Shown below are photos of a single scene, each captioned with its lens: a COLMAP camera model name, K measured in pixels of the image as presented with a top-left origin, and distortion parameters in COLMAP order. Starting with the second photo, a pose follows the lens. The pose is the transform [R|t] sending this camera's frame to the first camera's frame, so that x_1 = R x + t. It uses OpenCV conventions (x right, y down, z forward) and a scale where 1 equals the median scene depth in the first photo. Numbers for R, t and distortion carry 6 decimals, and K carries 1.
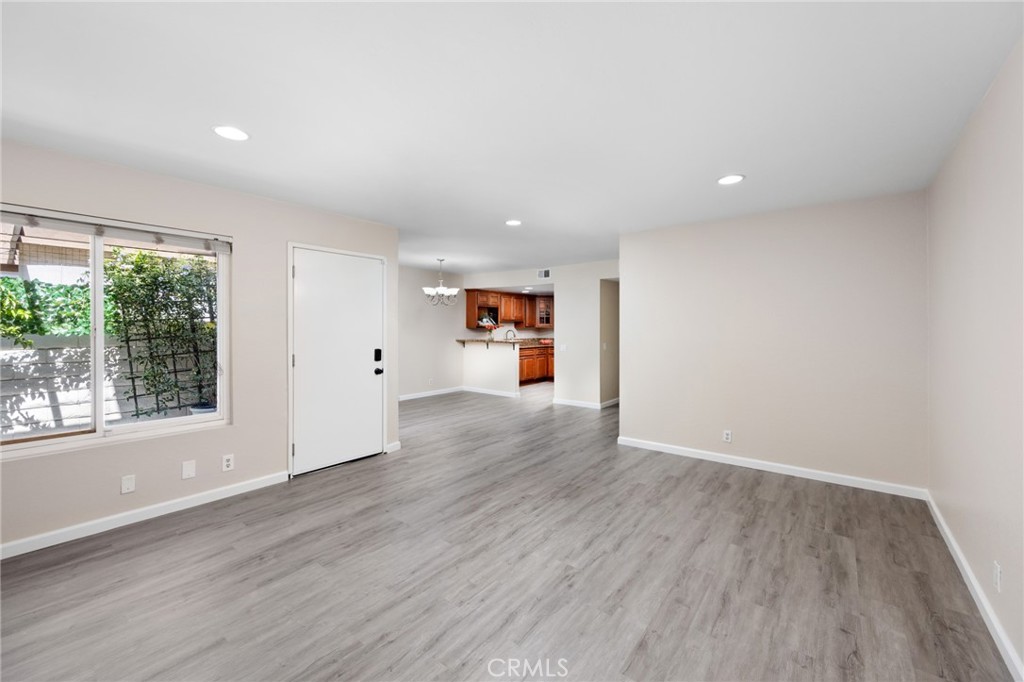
lens RADIAL K [[413.7, 0, 513.7], [0, 413.7, 331.9], [0, 0, 1]] dist [0.000206, 0.000371]
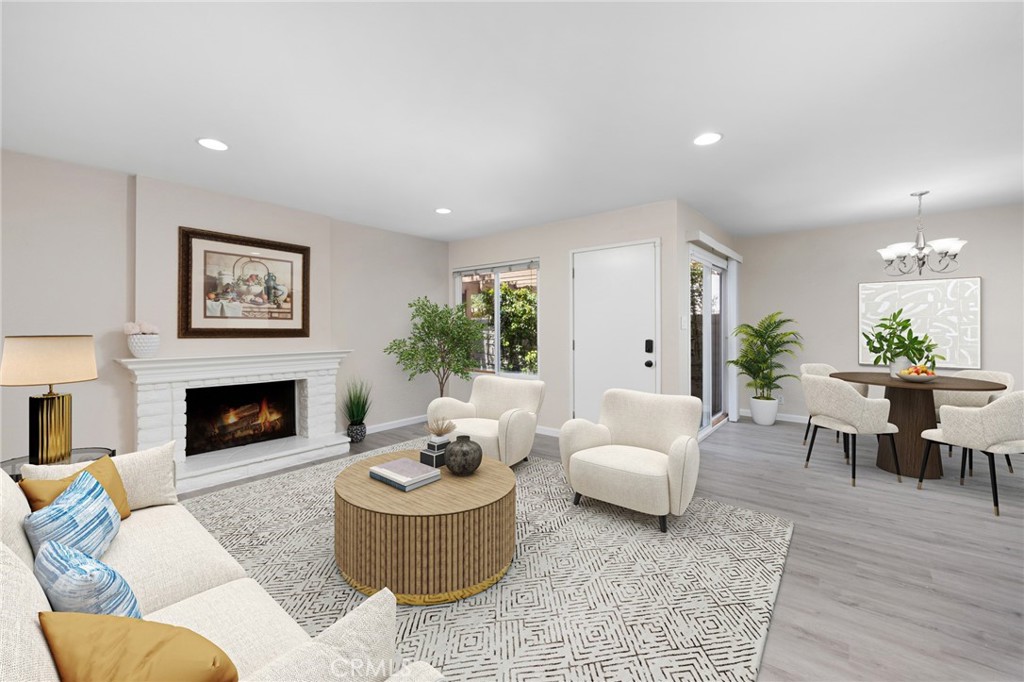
lens RADIAL K [[413.7, 0, 513.7], [0, 413.7, 331.9], [0, 0, 1]] dist [0.000206, 0.000371]
pose [[0.014570, 0.002746, -0.999890, 0.597438], [-0.003394, 0.999991, 0.002696, 0.022316], [0.999888, 0.003355, 0.014579, 0.687896]]
